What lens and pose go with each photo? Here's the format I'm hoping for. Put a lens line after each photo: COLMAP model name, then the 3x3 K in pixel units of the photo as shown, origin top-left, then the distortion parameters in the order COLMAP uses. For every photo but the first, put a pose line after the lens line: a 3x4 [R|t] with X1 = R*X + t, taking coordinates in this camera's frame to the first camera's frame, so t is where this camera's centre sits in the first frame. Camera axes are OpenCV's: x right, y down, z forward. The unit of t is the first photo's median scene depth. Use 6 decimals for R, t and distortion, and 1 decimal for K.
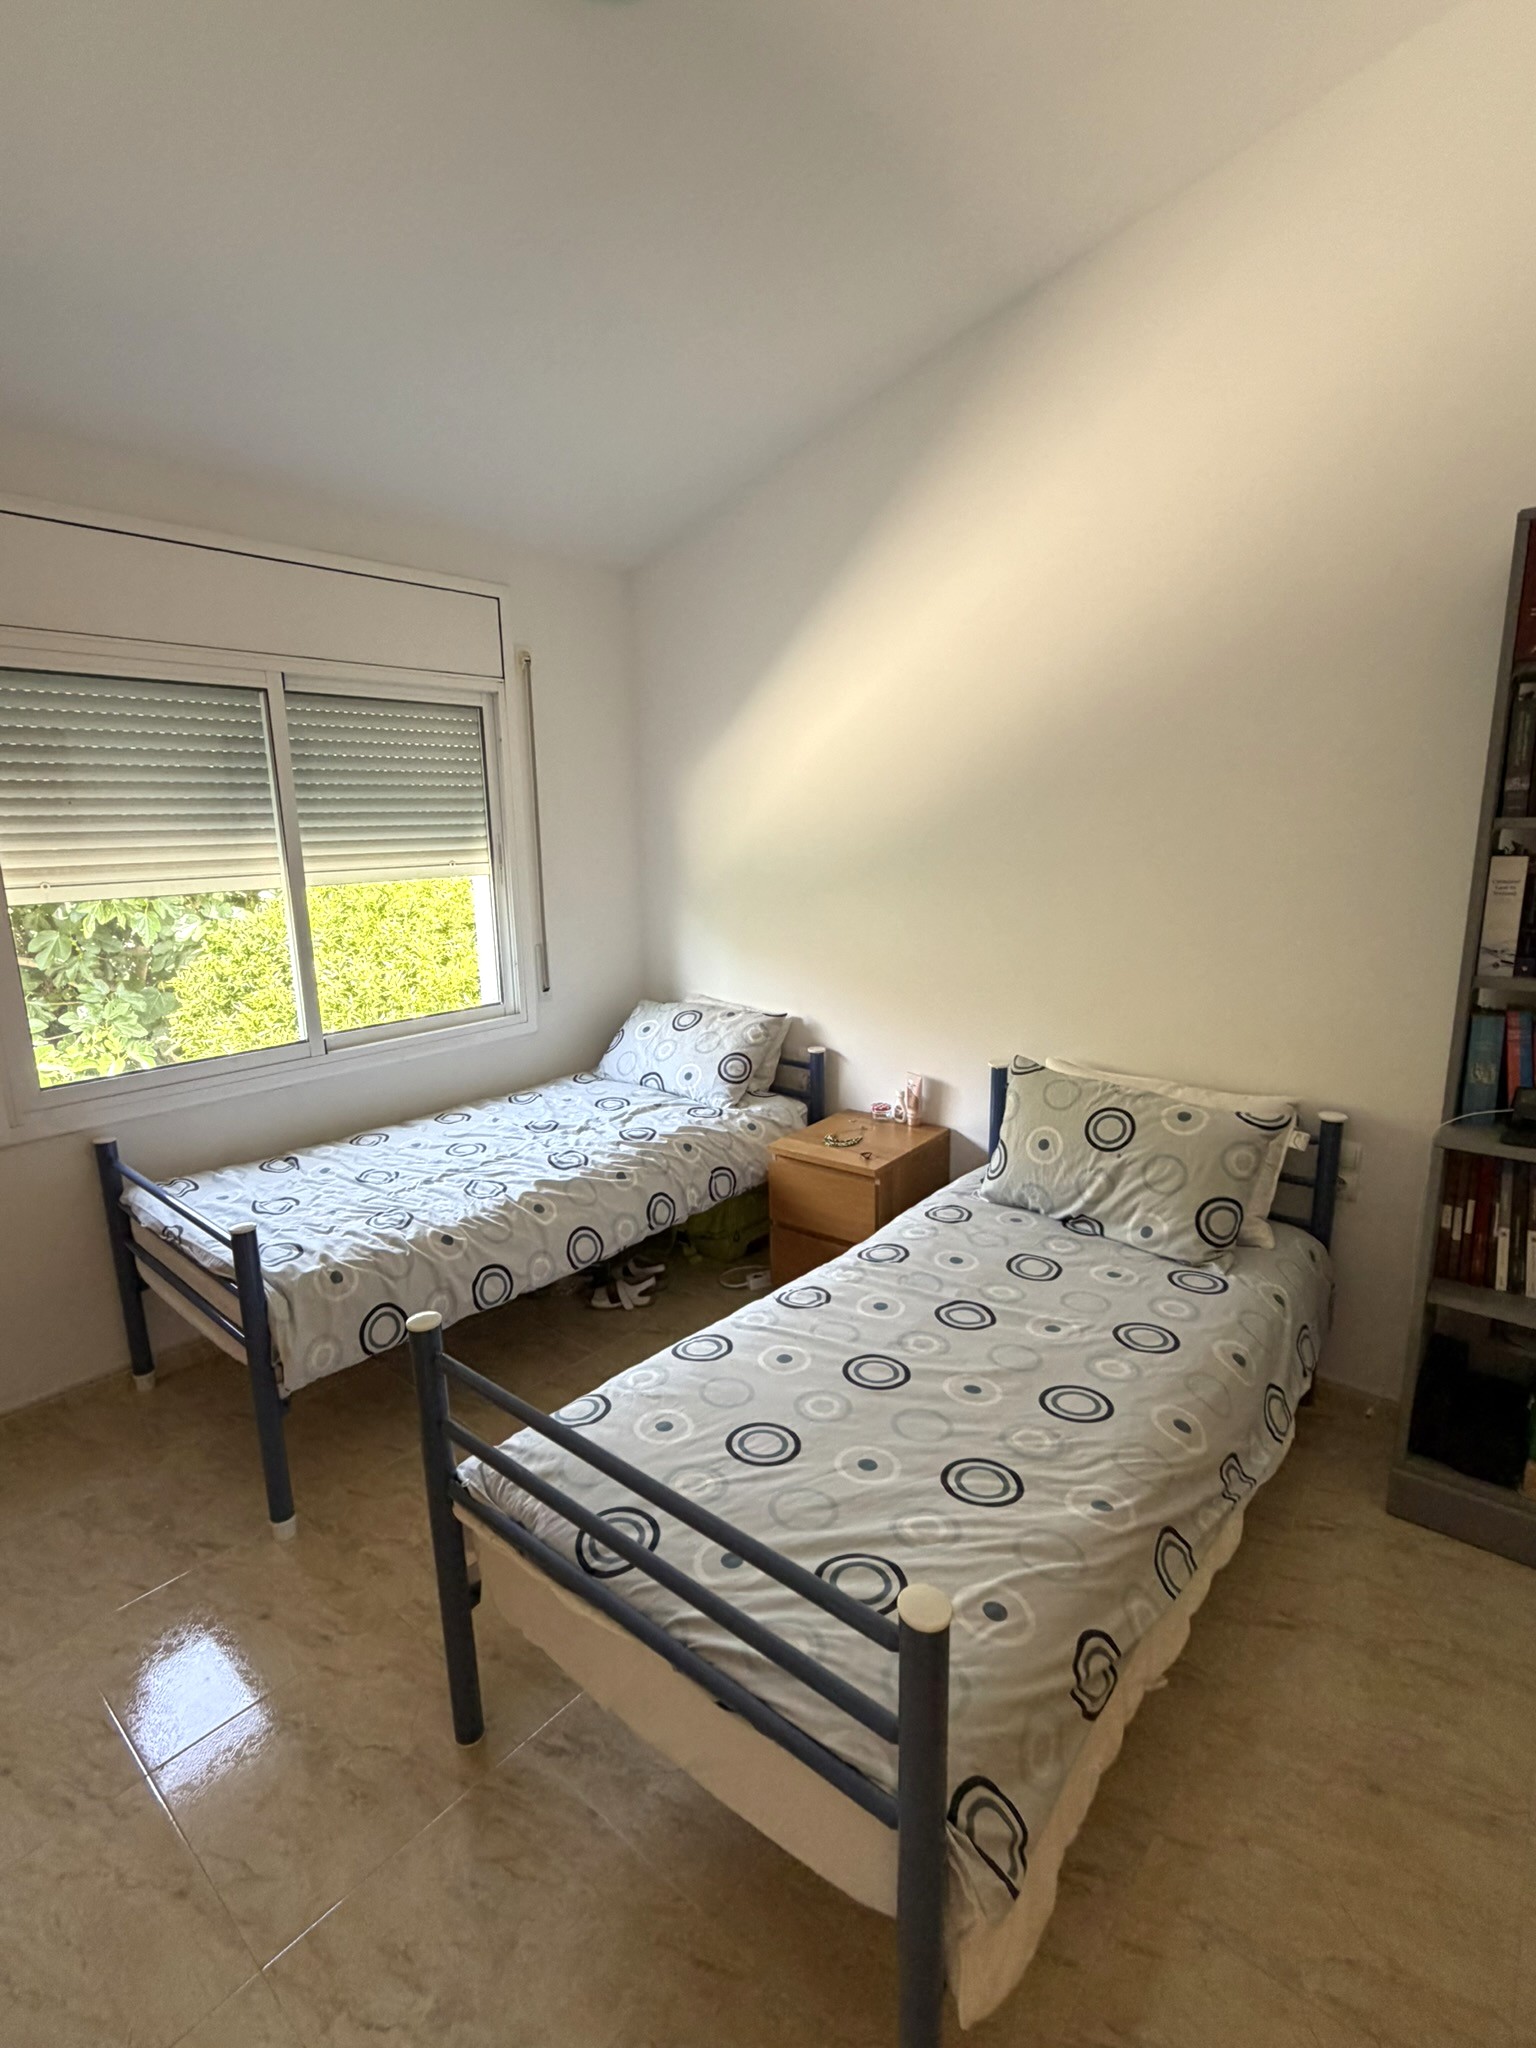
lens RADIAL K [[972.8, 0, 794.2], [0, 972.8, 1031.2], [0, 0, 1]] dist [0.000511, 0.000635]
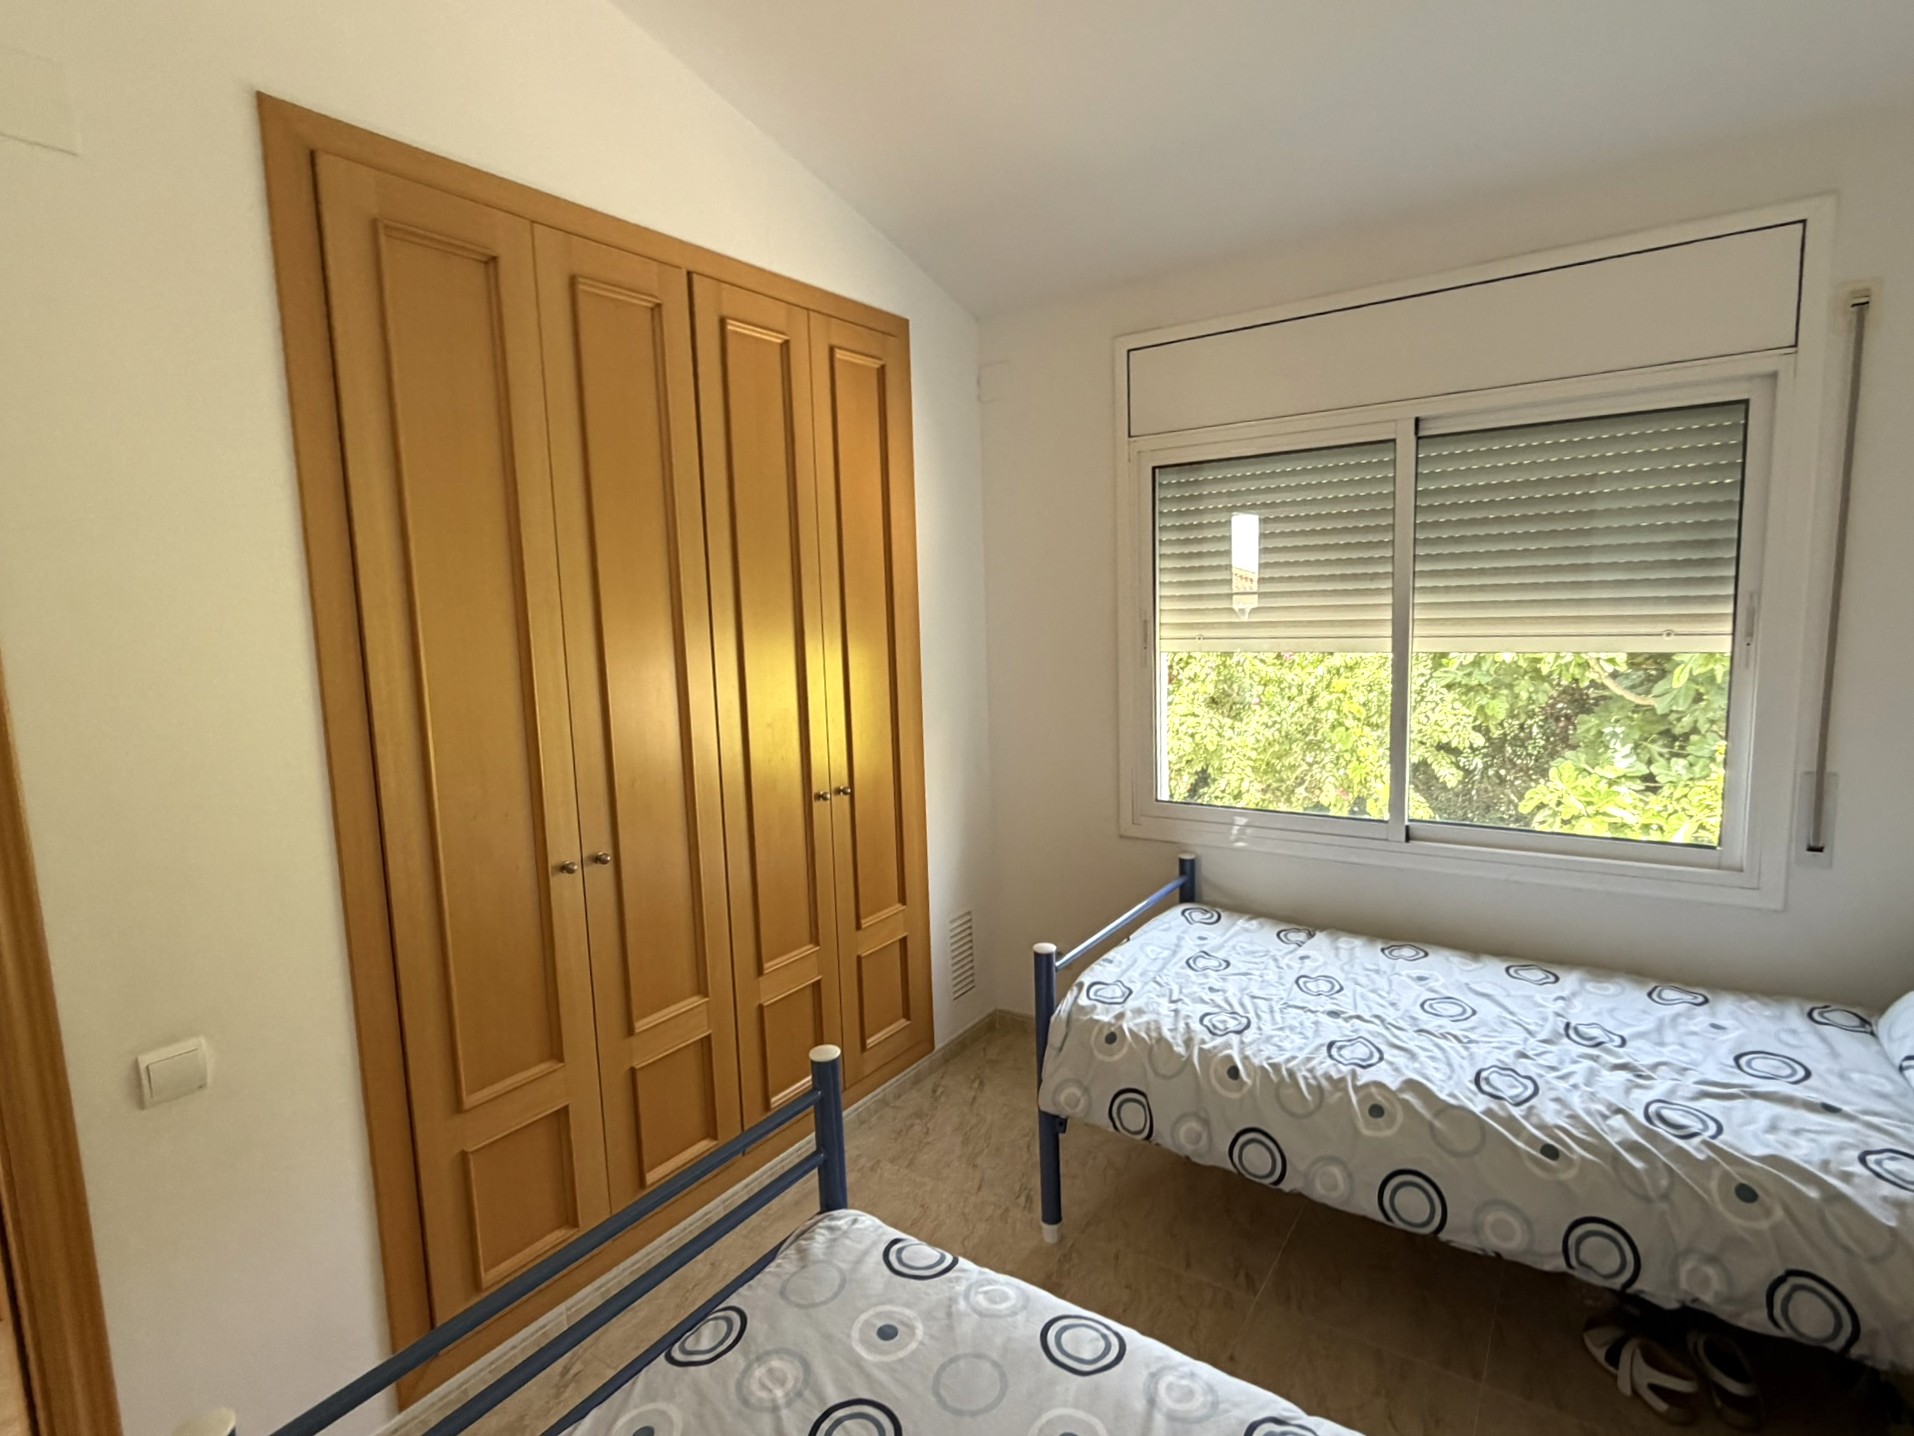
lens RADIAL K [[995.6, 0, 957.0], [0, 995.6, 718.0], [0, 0, 1]] dist [0.000203, 0.000271]
pose [[0.081250, 0.136246, -0.987338, 0.365721], [-0.179157, 0.976474, 0.120004, -0.124052], [0.980460, 0.167138, 0.103748, 0.504478]]
